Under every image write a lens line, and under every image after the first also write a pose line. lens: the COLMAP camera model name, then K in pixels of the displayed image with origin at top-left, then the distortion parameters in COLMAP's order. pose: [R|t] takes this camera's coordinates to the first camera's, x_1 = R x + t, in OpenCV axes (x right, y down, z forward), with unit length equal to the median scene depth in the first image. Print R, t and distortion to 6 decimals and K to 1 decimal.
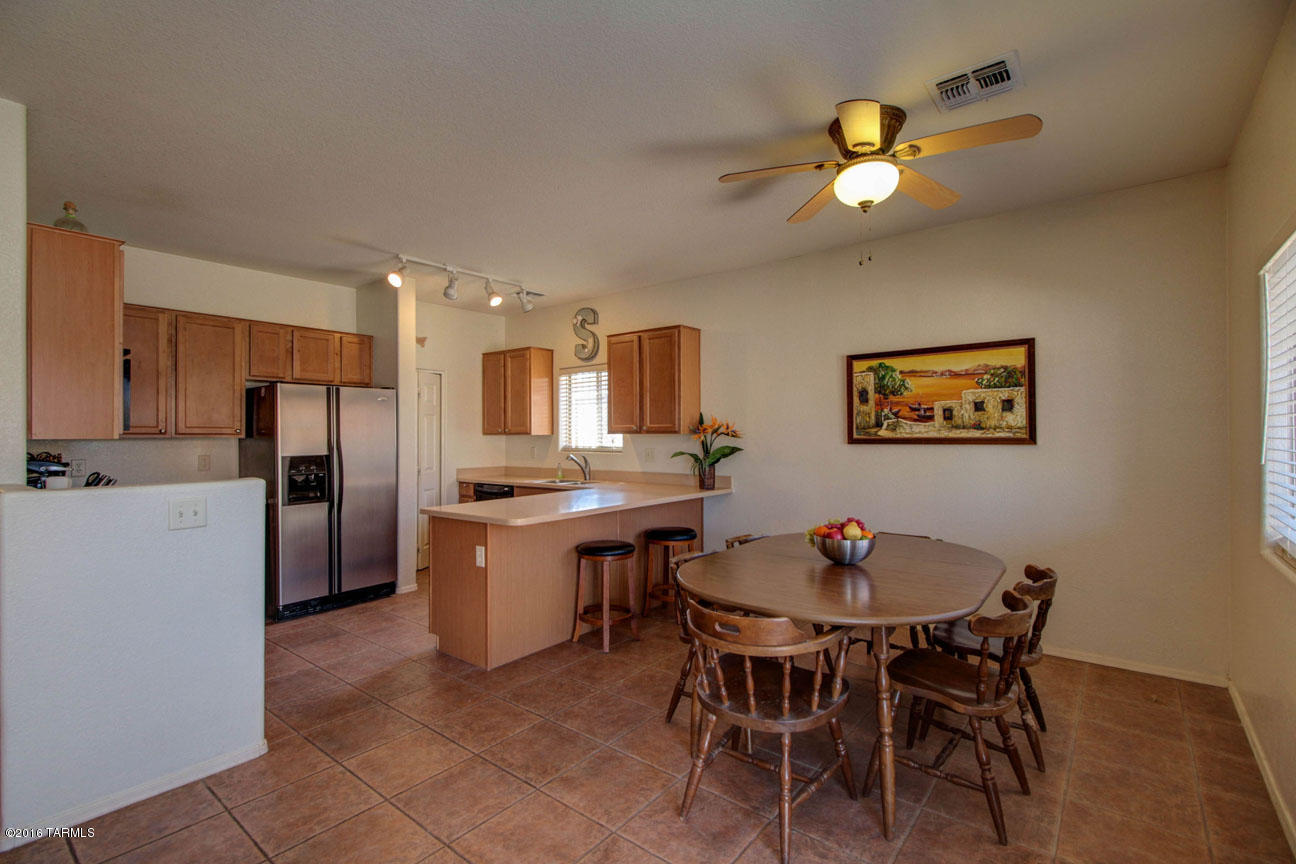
lens RADIAL K [[593.8, 0, 642.9], [0, 593.8, 432.3], [0, 0, 1]] dist [0.003462, 0.000106]
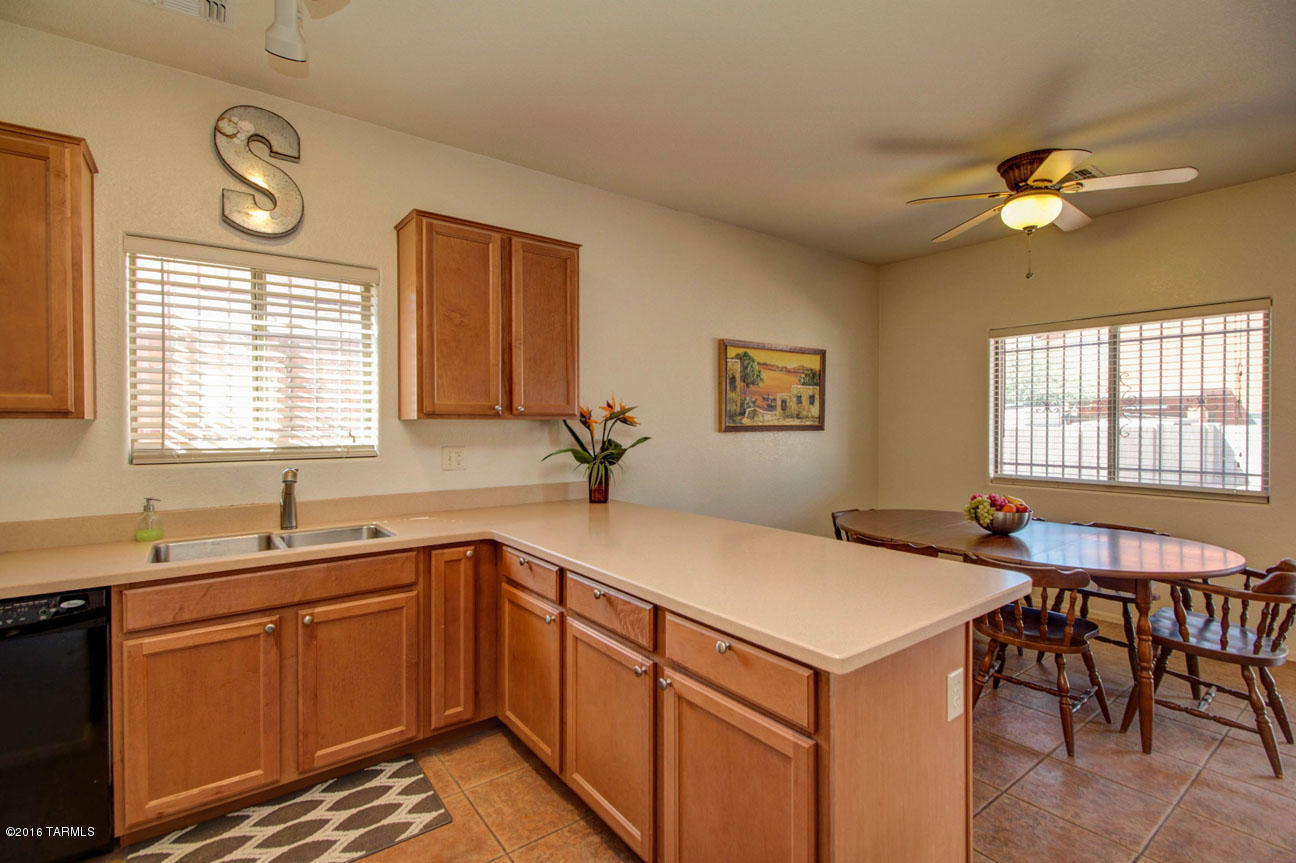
lens RADIAL K [[593.8, 0, 650.7], [0, 593.8, 429.8], [0, 0, 1]] dist [0.003462, 0.000106]
pose [[0.234576, -0.009399, 0.972052, -0.631046], [-0.009364, 0.999885, 0.011928, 0.006116], [-0.972053, -0.011900, 0.234461, 0.930178]]
